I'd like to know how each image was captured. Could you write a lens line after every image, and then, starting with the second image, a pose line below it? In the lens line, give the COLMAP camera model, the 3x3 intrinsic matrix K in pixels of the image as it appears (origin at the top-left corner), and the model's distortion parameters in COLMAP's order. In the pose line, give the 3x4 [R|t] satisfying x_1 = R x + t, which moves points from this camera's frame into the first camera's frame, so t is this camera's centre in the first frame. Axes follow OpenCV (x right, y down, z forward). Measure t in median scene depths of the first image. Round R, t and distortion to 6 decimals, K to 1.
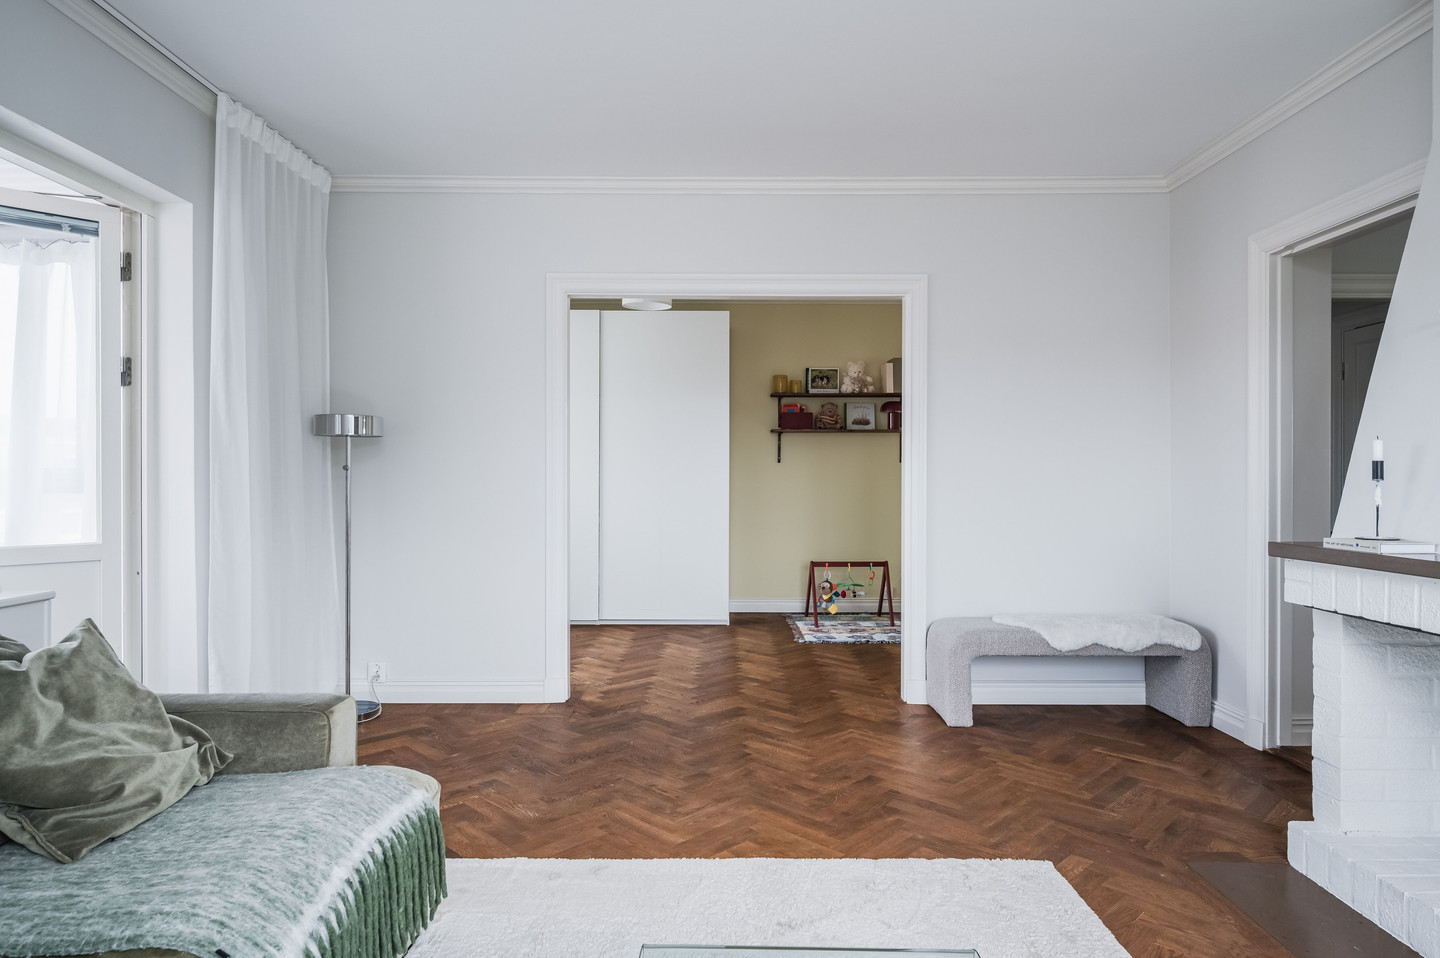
lens RADIAL K [[849.8, 0, 720.0], [0, 849.8, 479.0], [0, 0, 1]] dist [-0.004135, 0.000435]
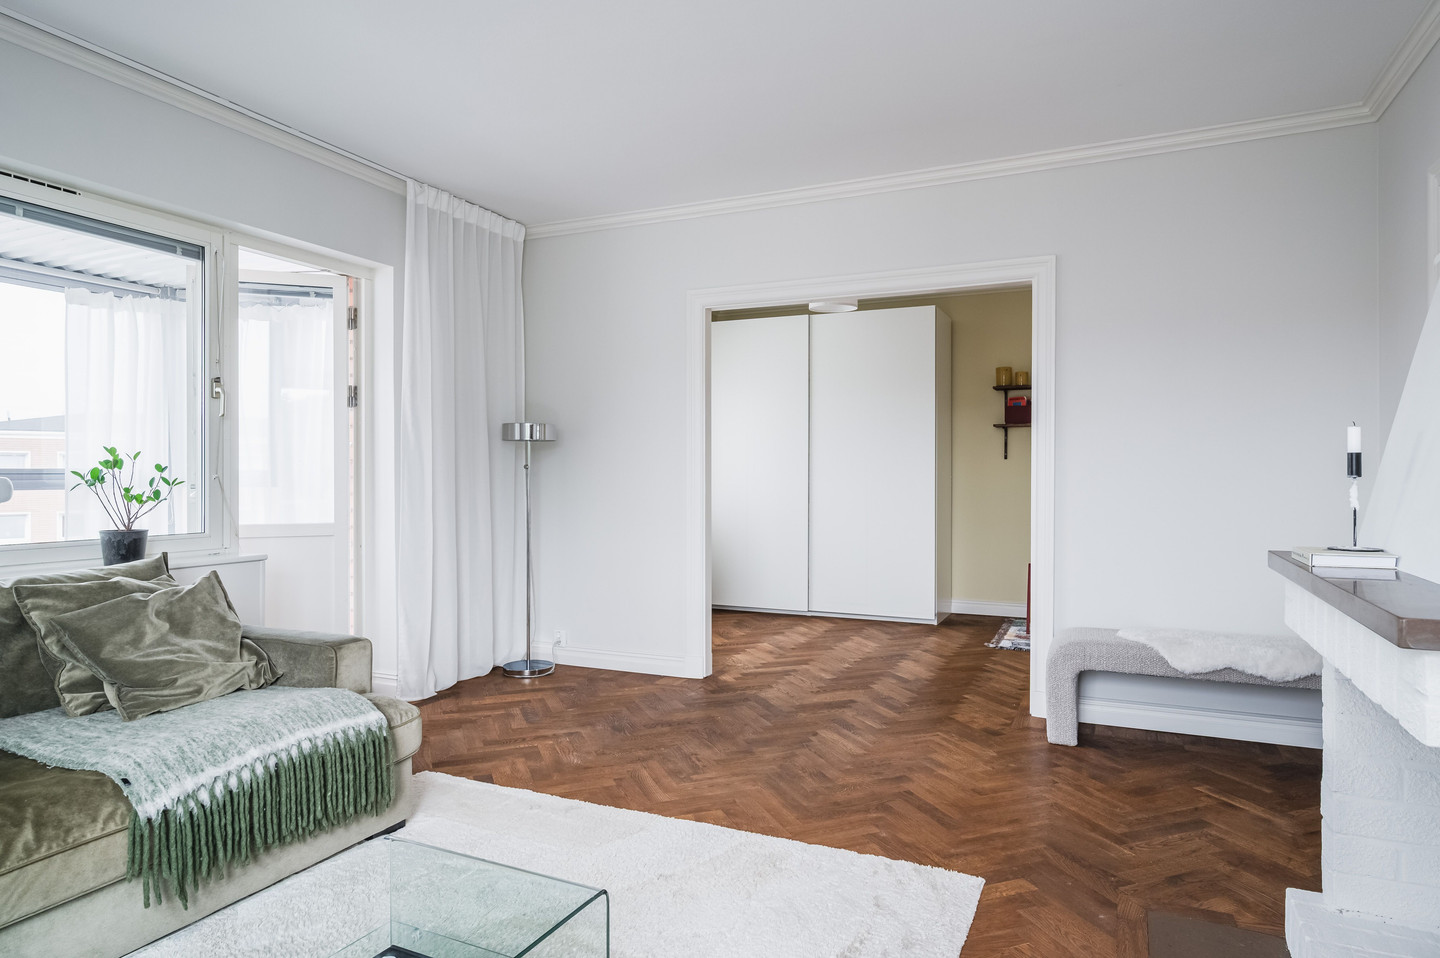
lens RADIAL K [[844.3, 0, 720.0], [0, 844.3, 479.0], [0, 0, 1]] dist [-0.004639, -0.000470]
pose [[0.911873, 0.001293, -0.410470, 0.378787], [-0.000137, 0.999996, 0.002847, 0.000857], [0.410472, -0.002539, 0.911869, 0.015882]]
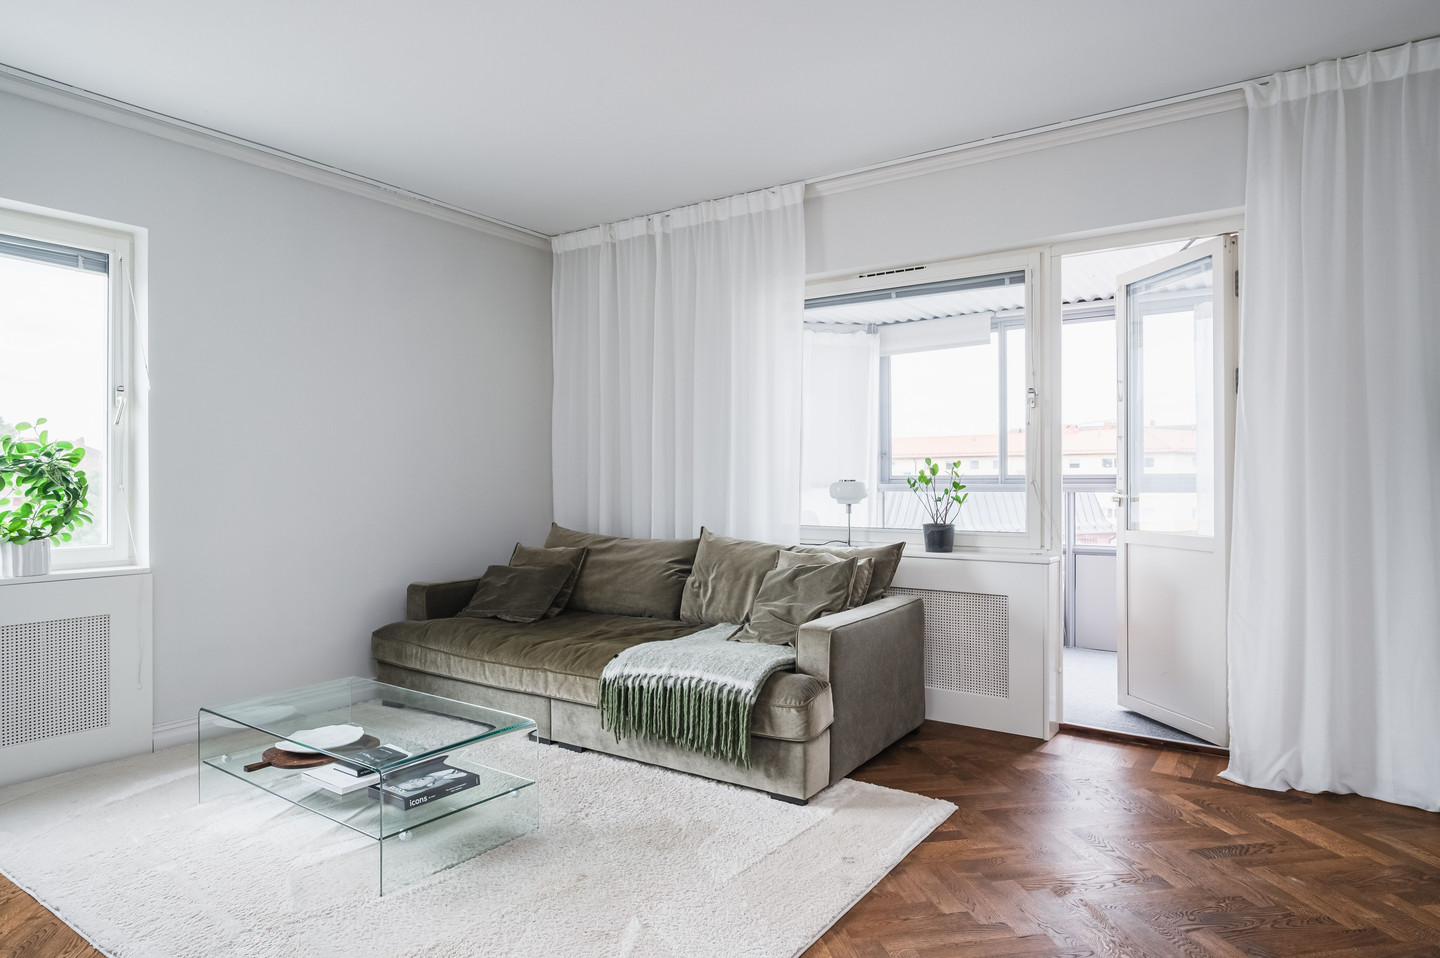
lens RADIAL K [[827.6, 0, 720.0], [0, 827.6, 479.0], [0, 0, 1]] dist [-0.024728, 0.000052]
pose [[-0.557500, 0.000384, -0.830177, 0.523385], [0.001925, 0.999998, -0.000830, -0.001883], [0.830175, -0.002061, -0.557500, 1.023642]]
